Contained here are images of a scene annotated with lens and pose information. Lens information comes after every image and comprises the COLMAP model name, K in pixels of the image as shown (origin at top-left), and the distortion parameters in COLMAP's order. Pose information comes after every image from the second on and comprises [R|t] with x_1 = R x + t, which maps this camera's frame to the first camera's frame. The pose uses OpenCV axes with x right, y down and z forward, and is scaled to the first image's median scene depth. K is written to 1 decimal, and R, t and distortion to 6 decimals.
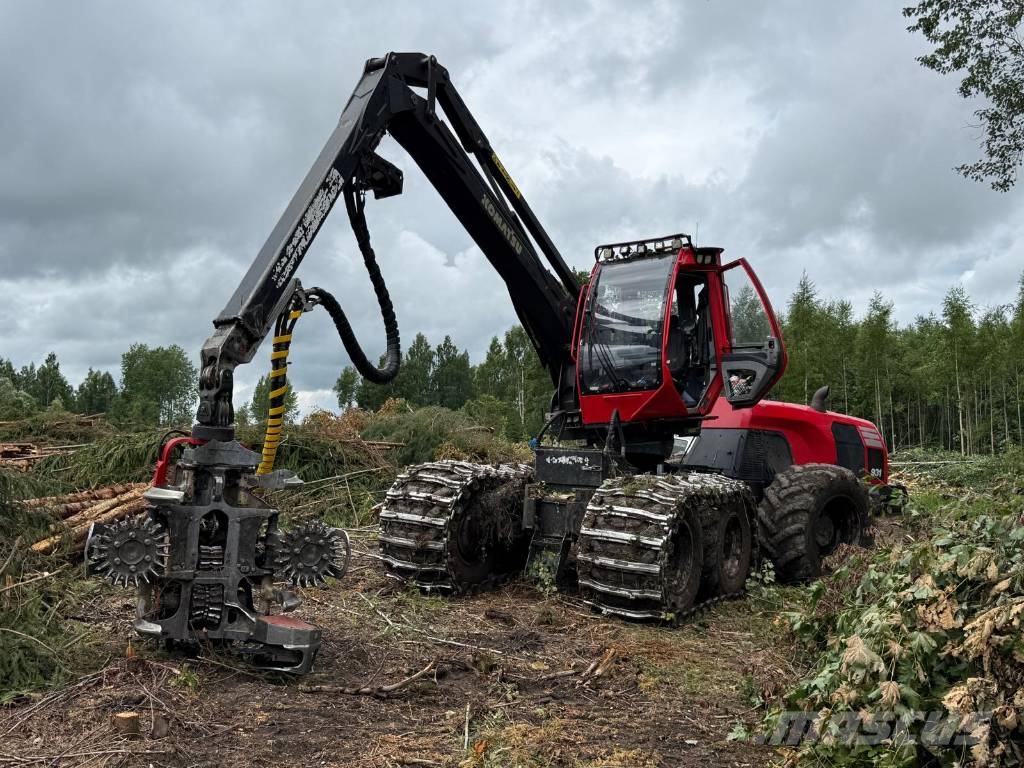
lens RADIAL K [[995.9, 0, 526.9], [0, 995.9, 387.7], [0, 0, 1]] dist [0.150713, 0.006296]
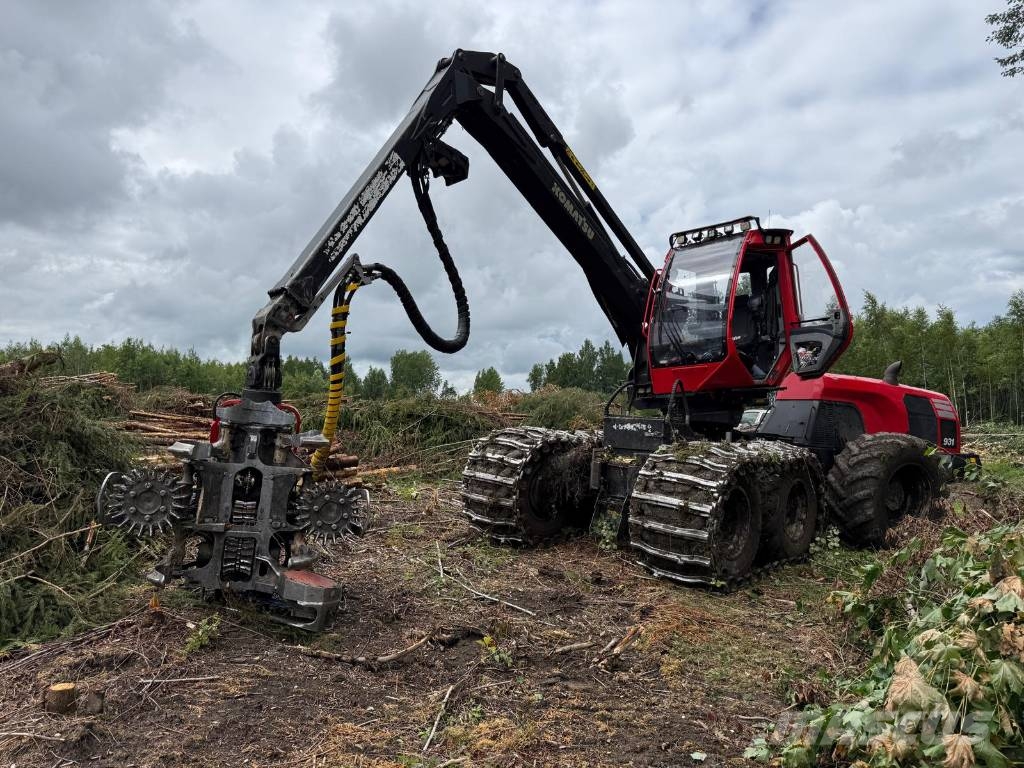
lens RADIAL K [[711.9, 0, 518.2], [0, 711.9, 386.8], [0, 0, 1]] dist [0.065518, -0.079923]
pose [[0.978183, -0.002652, -0.207727, 0.084445], [0.004872, 0.999936, 0.010179, 0.022448], [0.207687, -0.010969, 0.978134, 0.236777]]
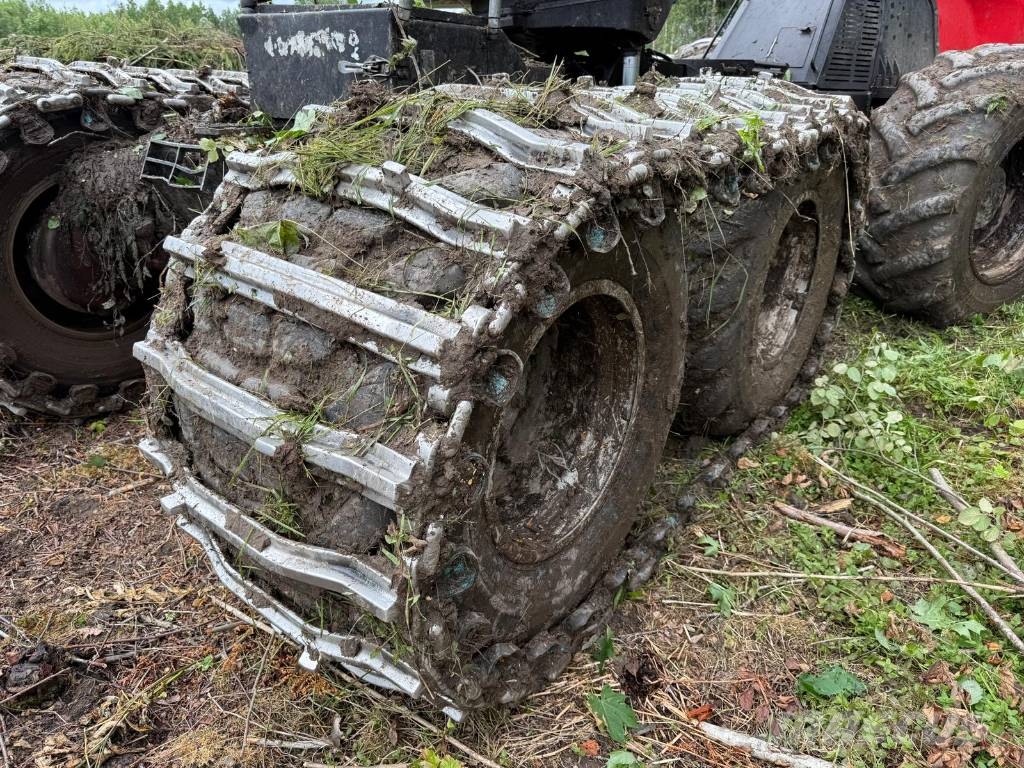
lens RADIAL K [[716.1, 0, 509.6], [0, 716.1, 378.7], [0, 0, 1]] dist [0.064008, -0.082531]
pose [[0.989794, 0.030146, -0.139278, 0.151012], [0.035852, 0.893253, 0.448122, 0.070105], [0.137920, -0.448542, 0.883056, 0.785569]]
